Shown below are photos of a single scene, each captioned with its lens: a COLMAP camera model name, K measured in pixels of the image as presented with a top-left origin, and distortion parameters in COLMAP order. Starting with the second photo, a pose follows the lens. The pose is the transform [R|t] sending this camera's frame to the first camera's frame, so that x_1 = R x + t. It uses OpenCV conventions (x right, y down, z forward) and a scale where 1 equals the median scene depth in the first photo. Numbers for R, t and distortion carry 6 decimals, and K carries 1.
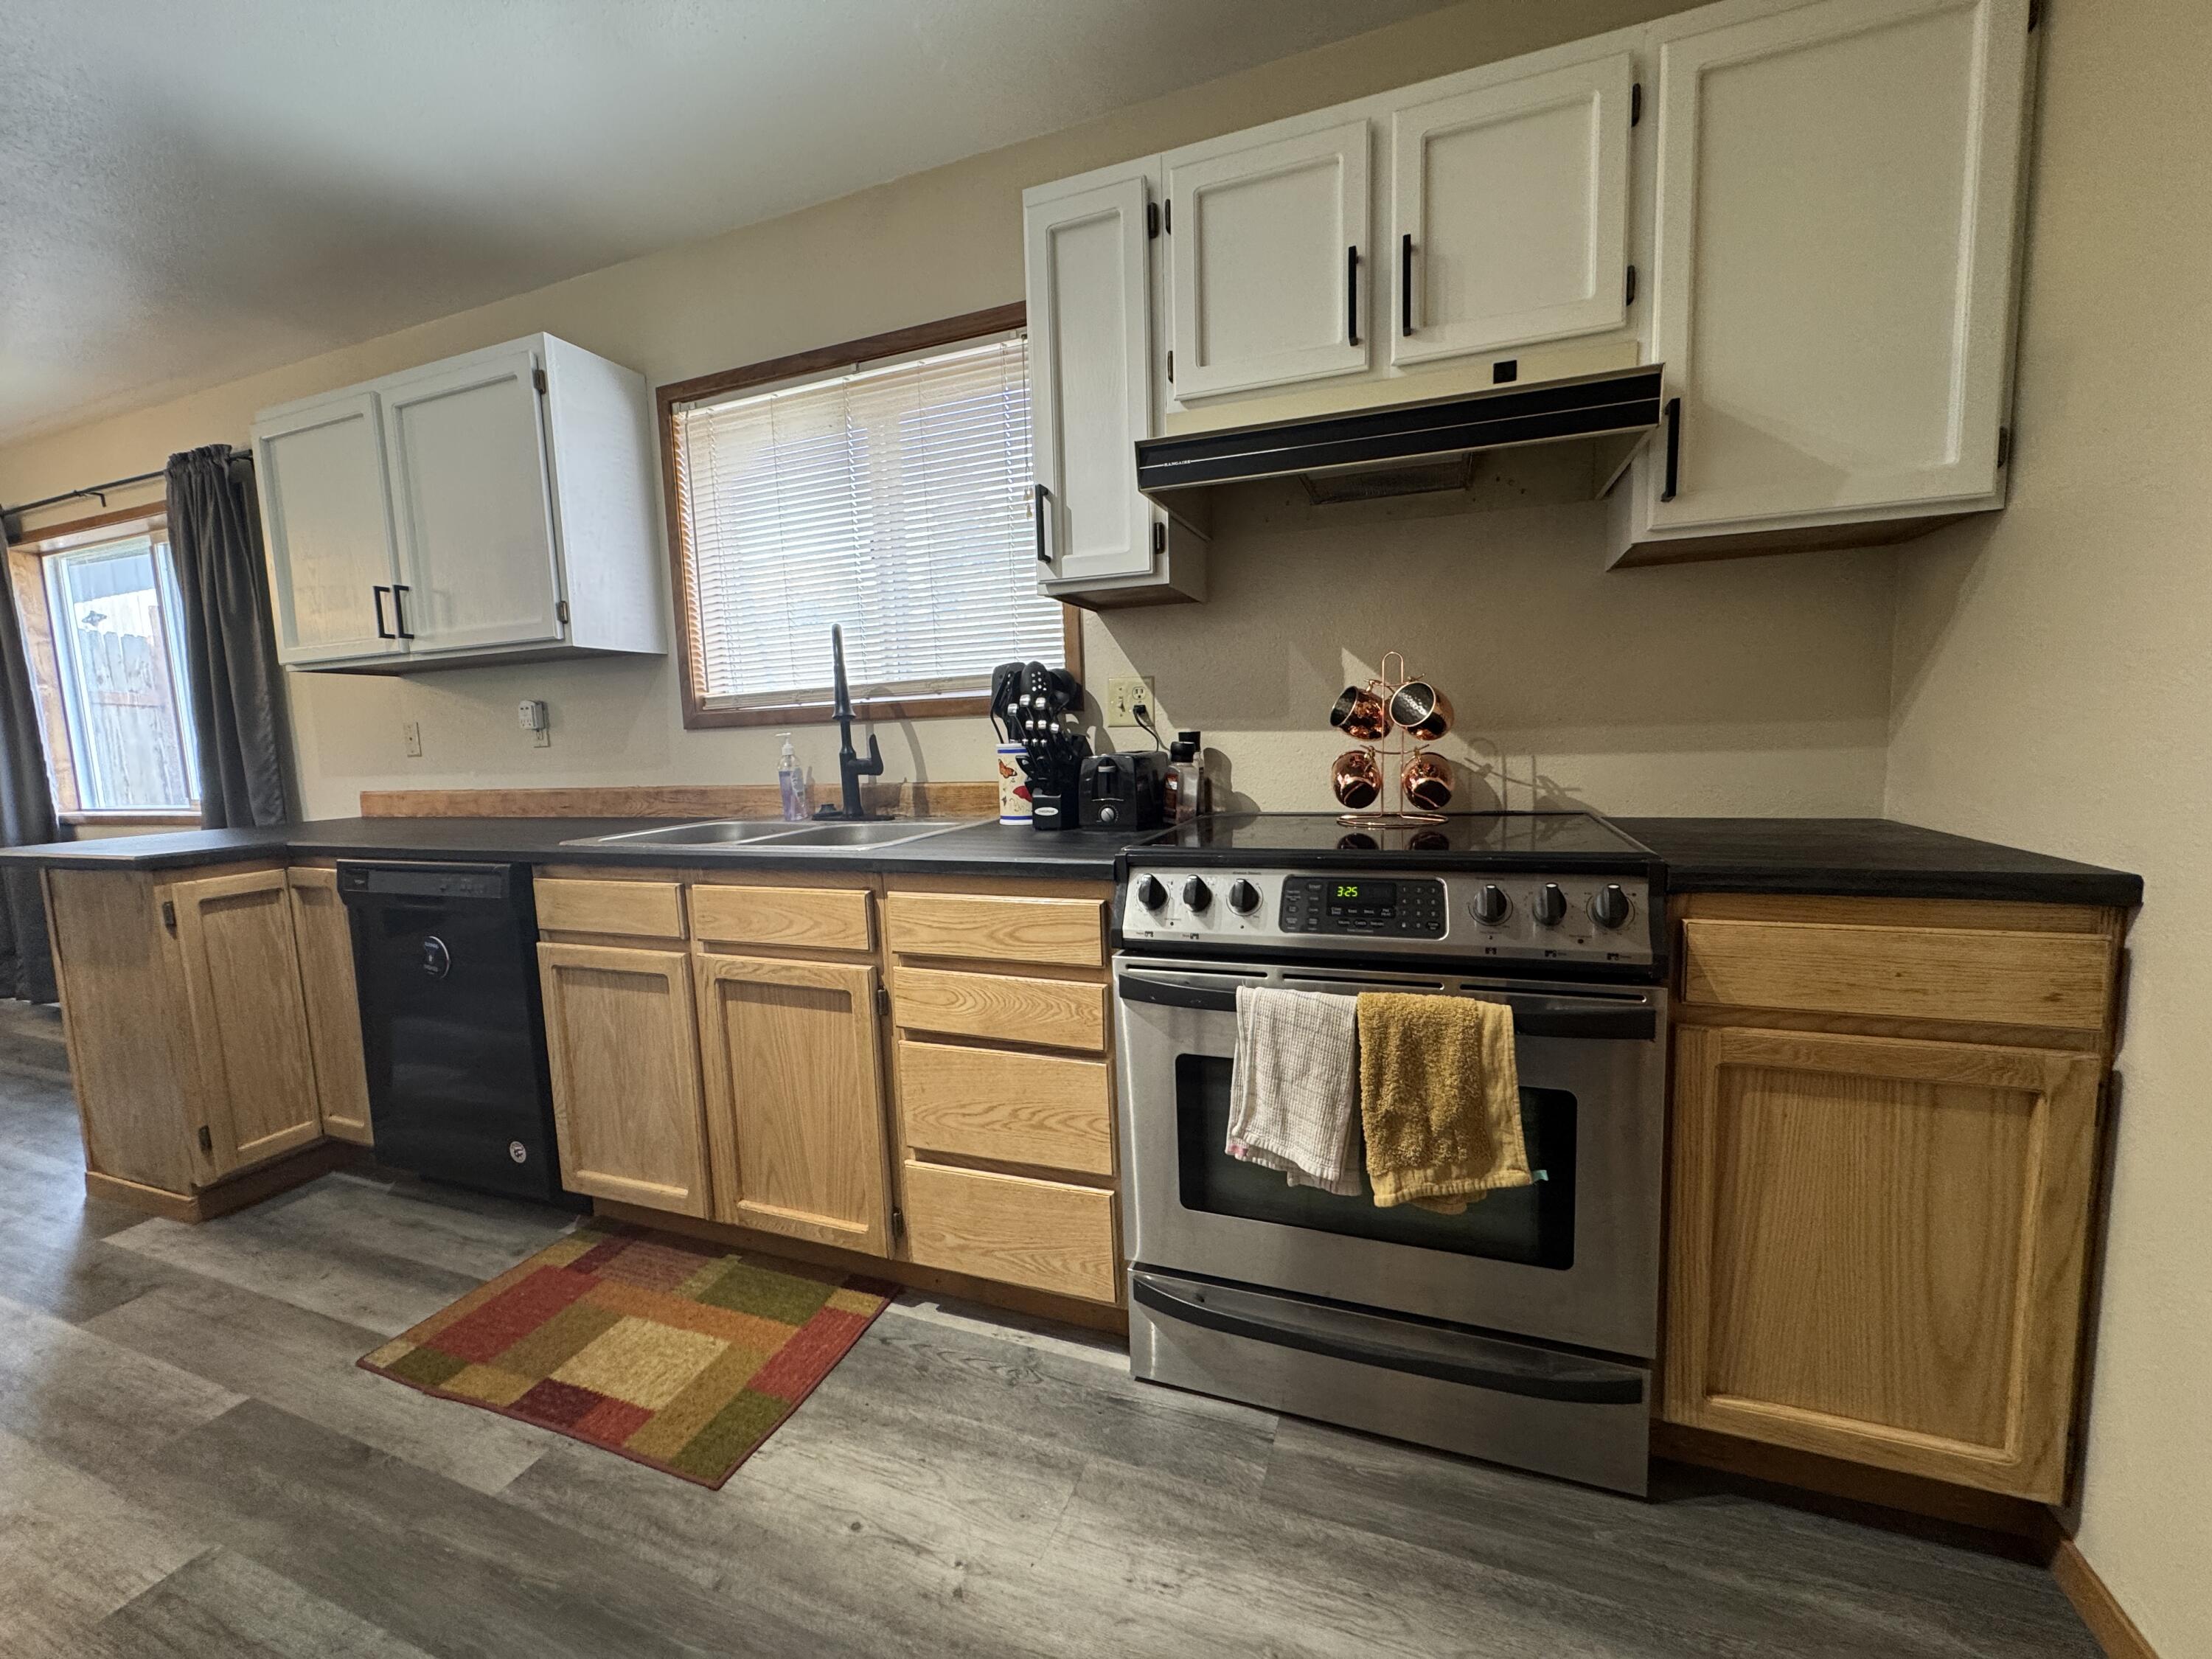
lens RADIAL K [[878.2, 0, 1107.2], [0, 878.2, 828.0], [0, 0, 1]] dist [-0.003213, 0.000586]
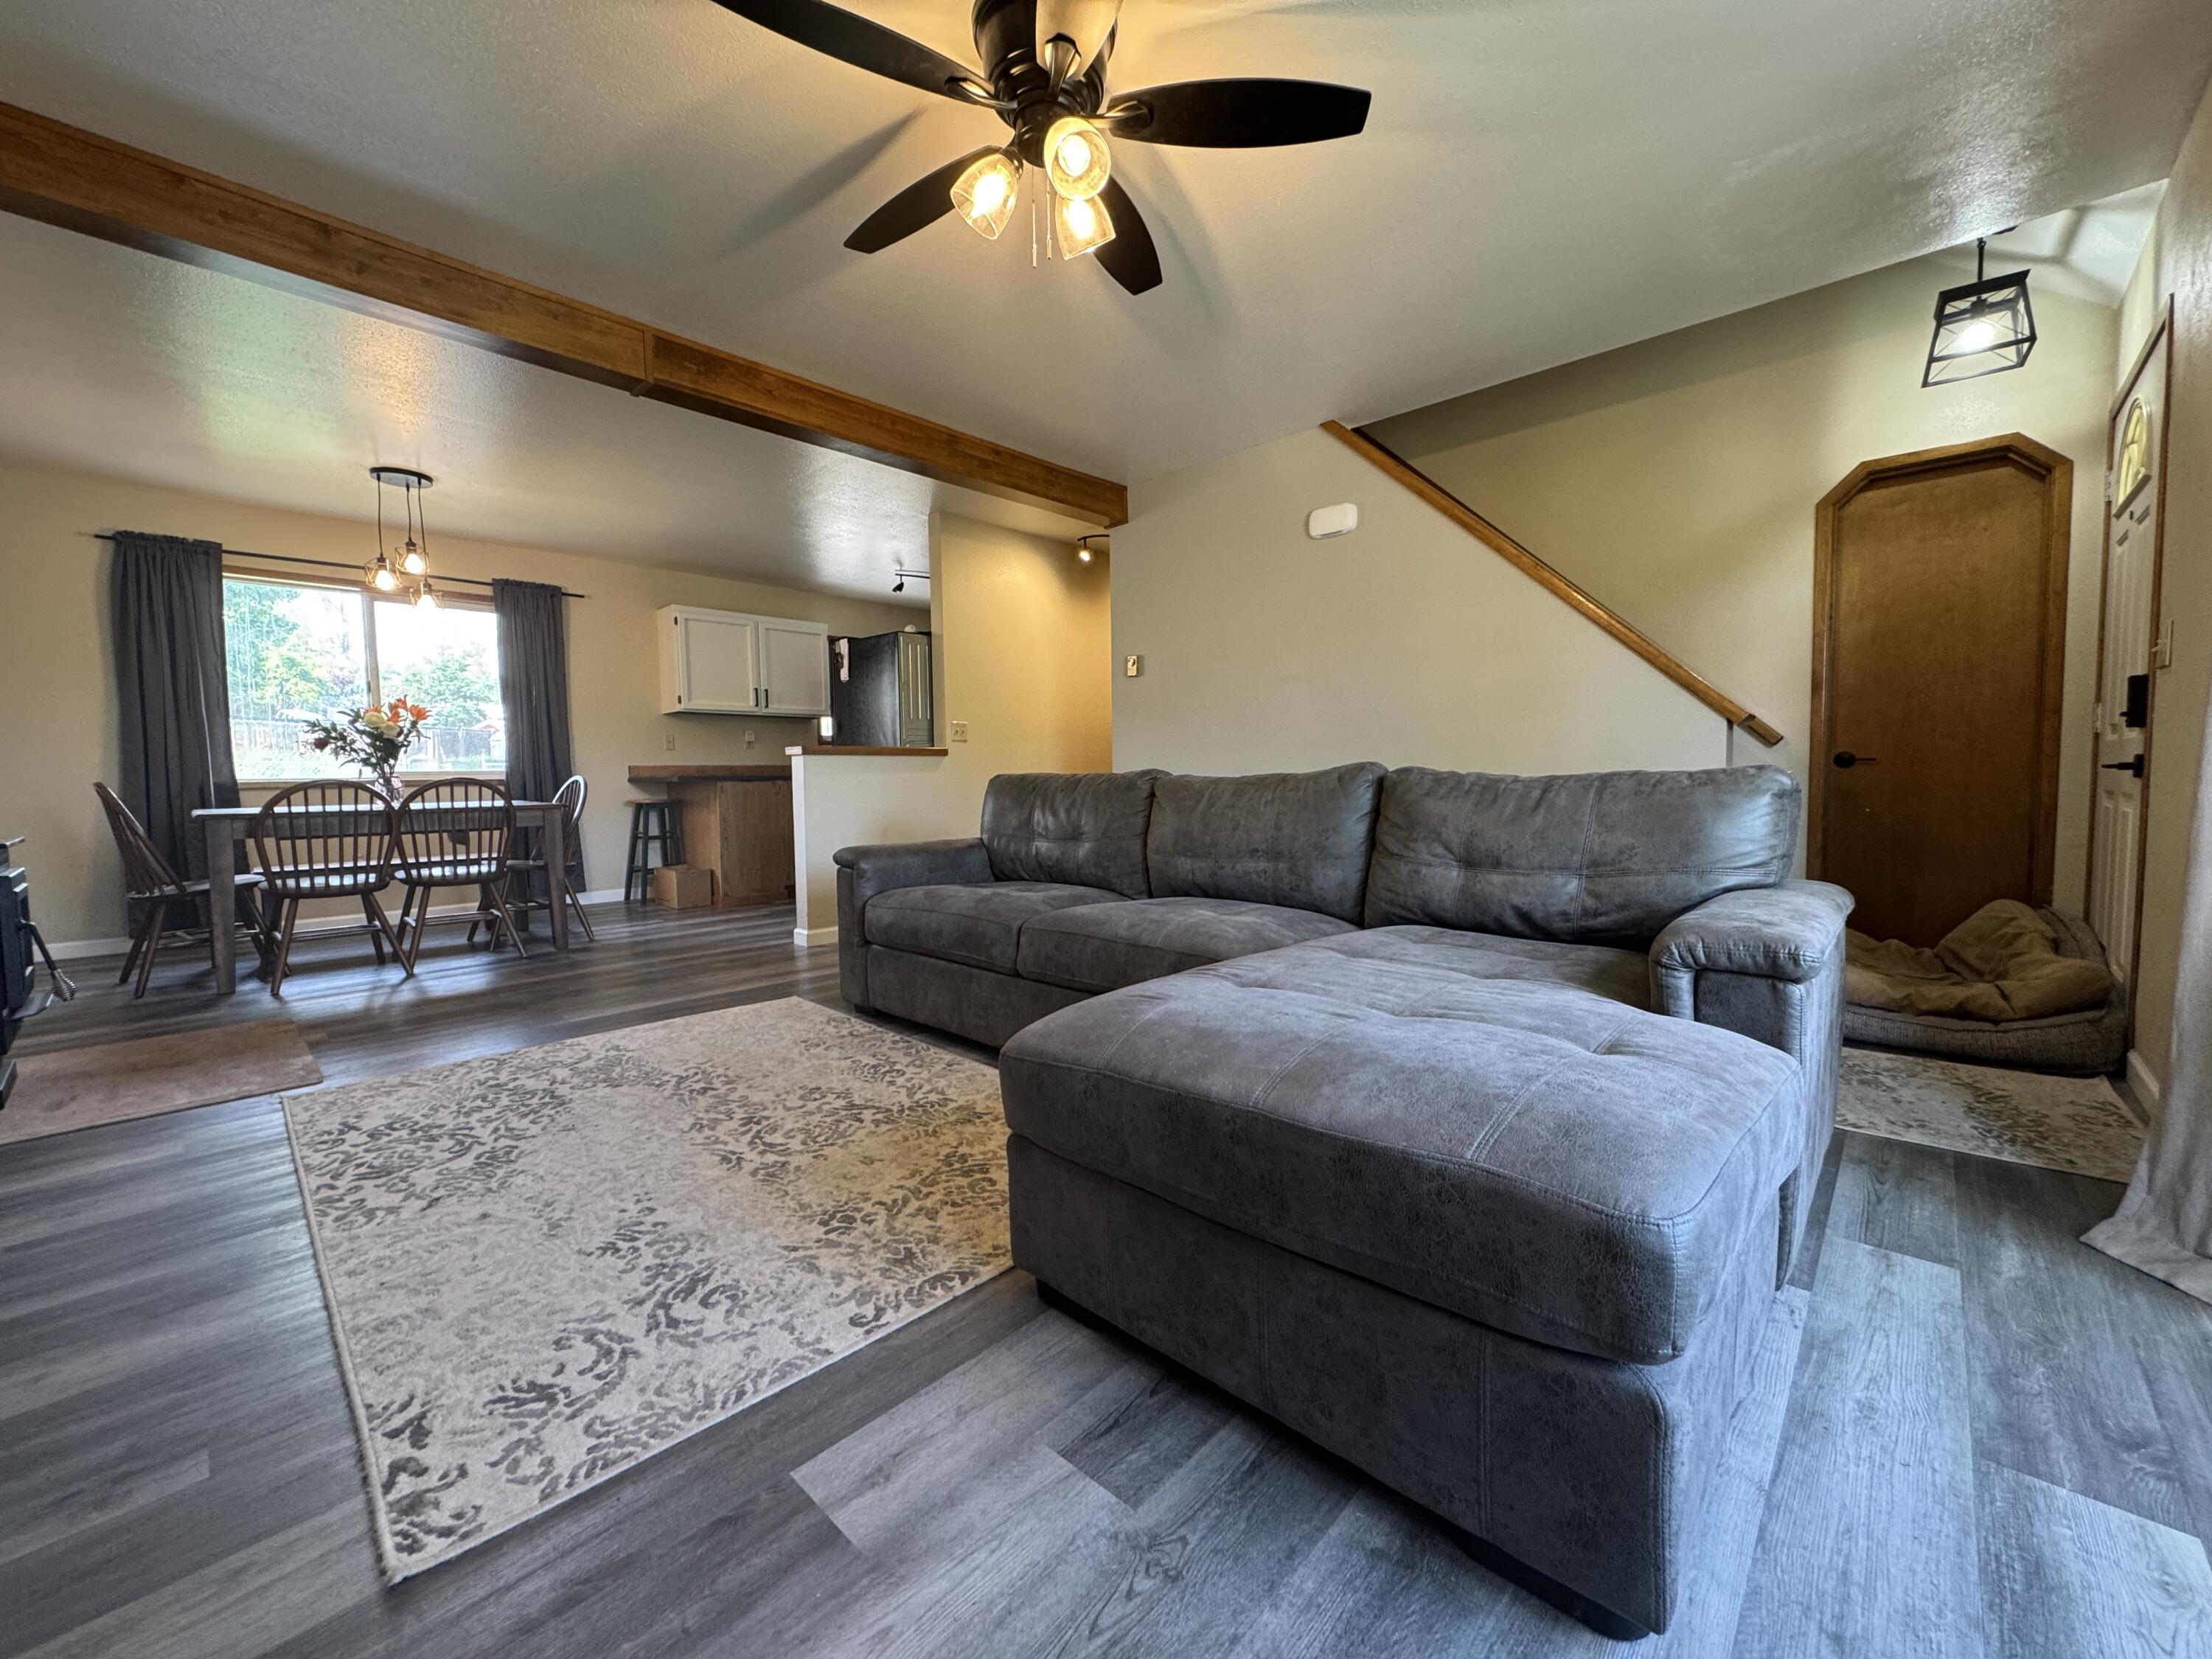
lens RADIAL K [[878.2, 0, 1103.6], [0, 878.2, 830.6], [0, 0, 1]] dist [-0.003213, 0.000586]
pose [[0.382375, -0.030887, 0.923491, -4.840991], [0.100398, 0.994913, -0.008295, 0.495621], [-0.918537, 0.095889, 0.383531, -1.665869]]
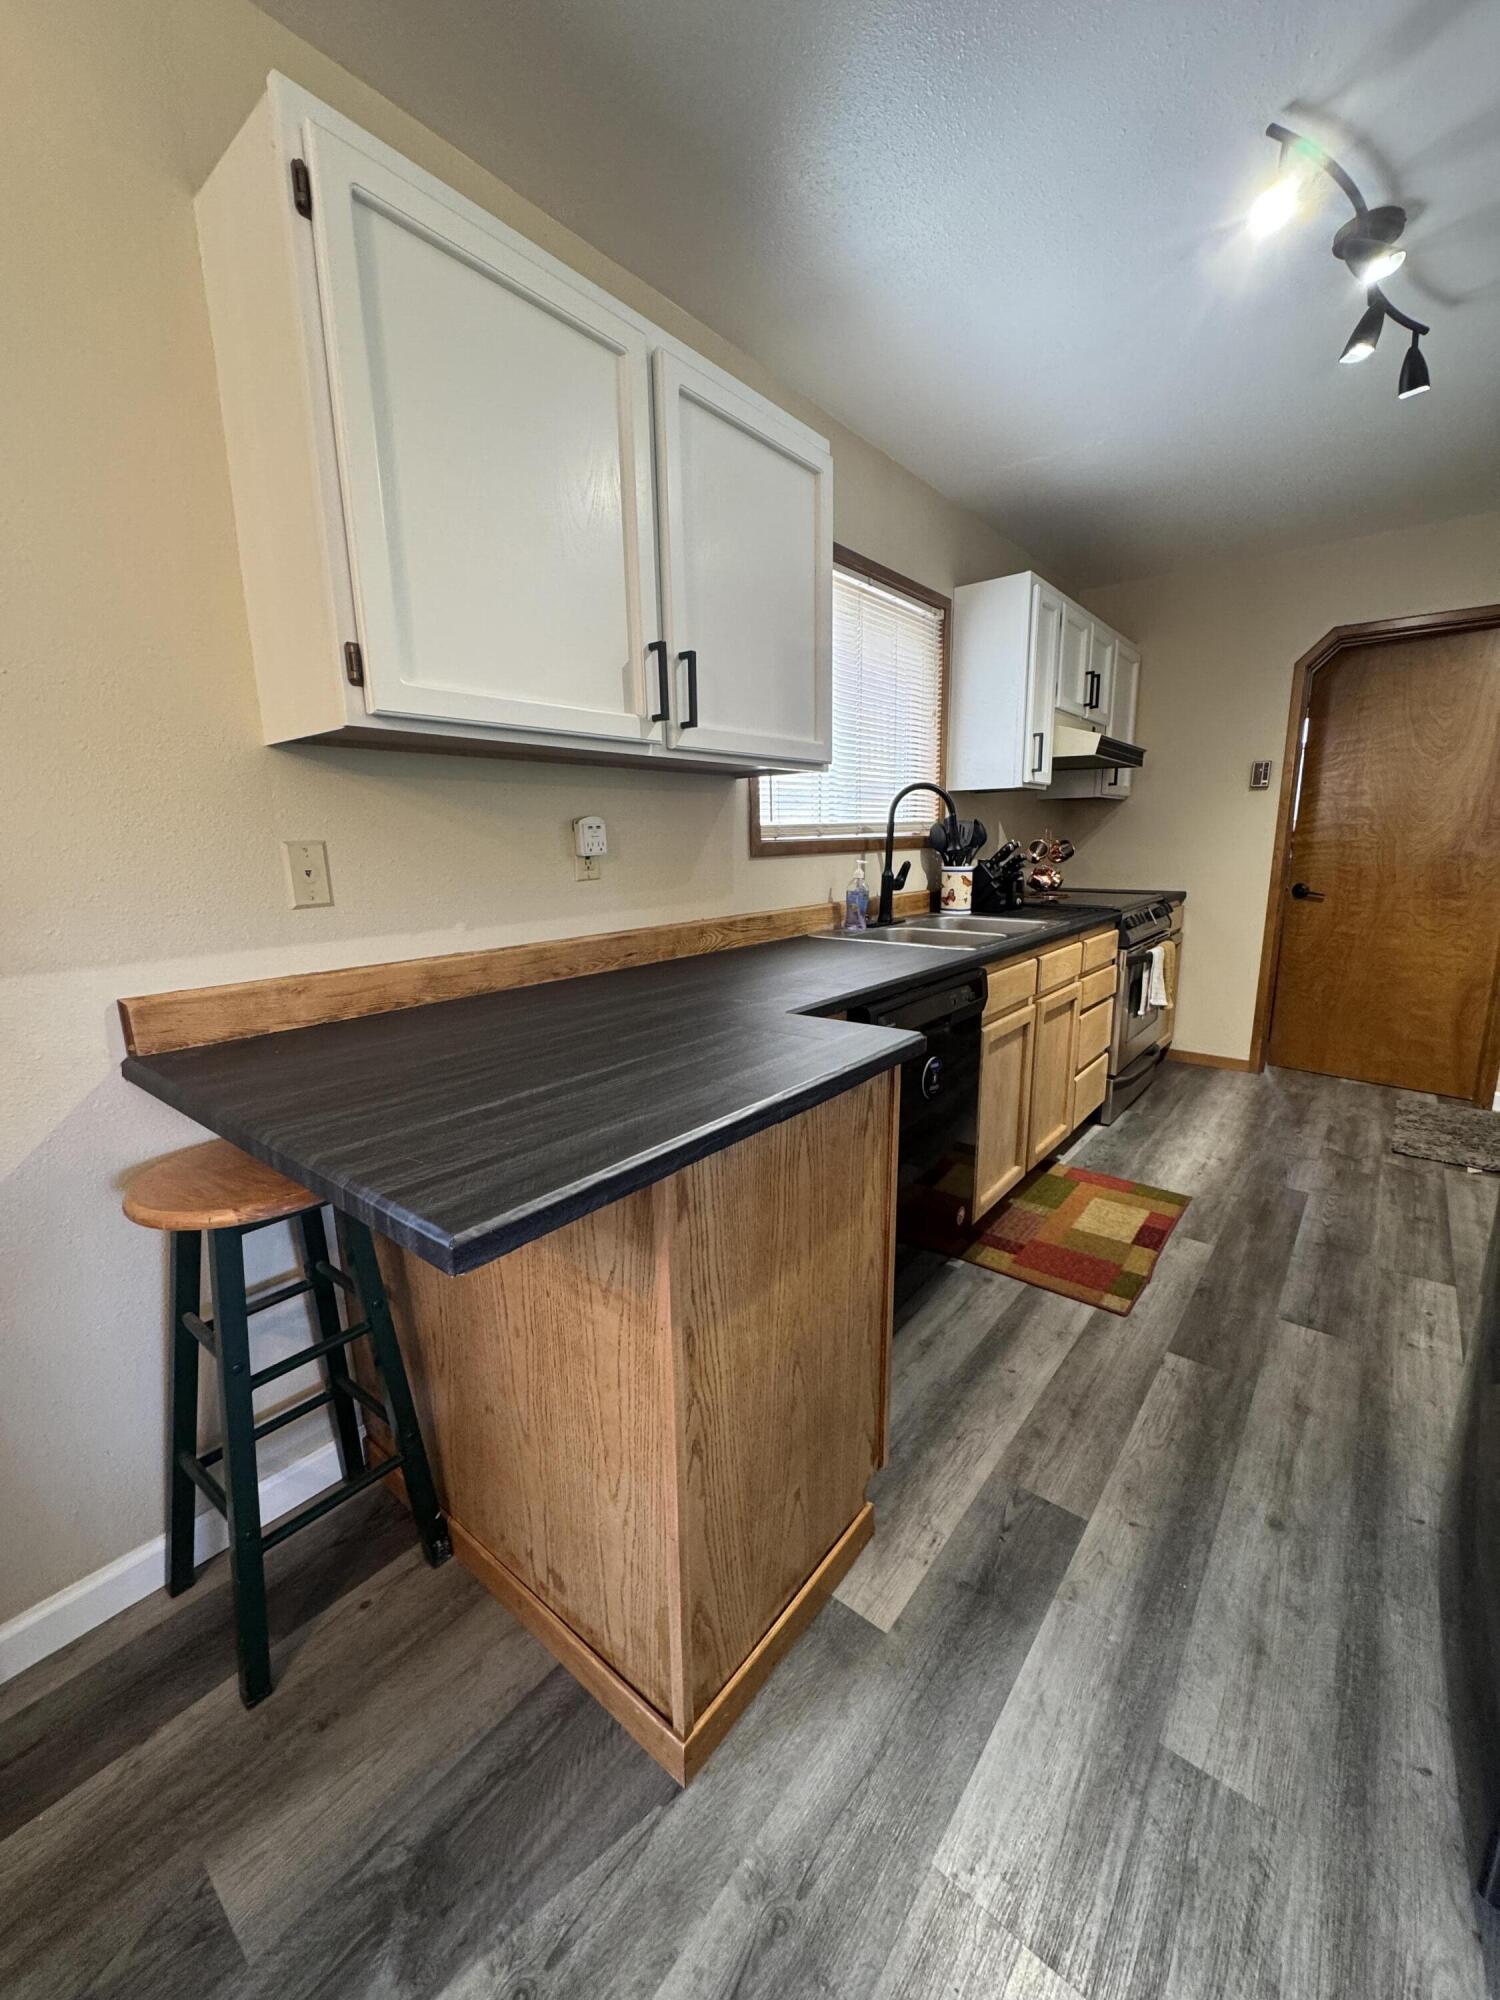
lens RADIAL K [[794.0, 0, 750.2], [0, 794.0, 998.1], [0, 0, 1]] dist [-0.003213, 0.000586]
pose [[0.311948, -0.161928, 0.936199, -2.310459], [0.107592, 0.985051, 0.134527, -0.127733], [-0.943988, 0.058762, 0.324707, 1.214727]]
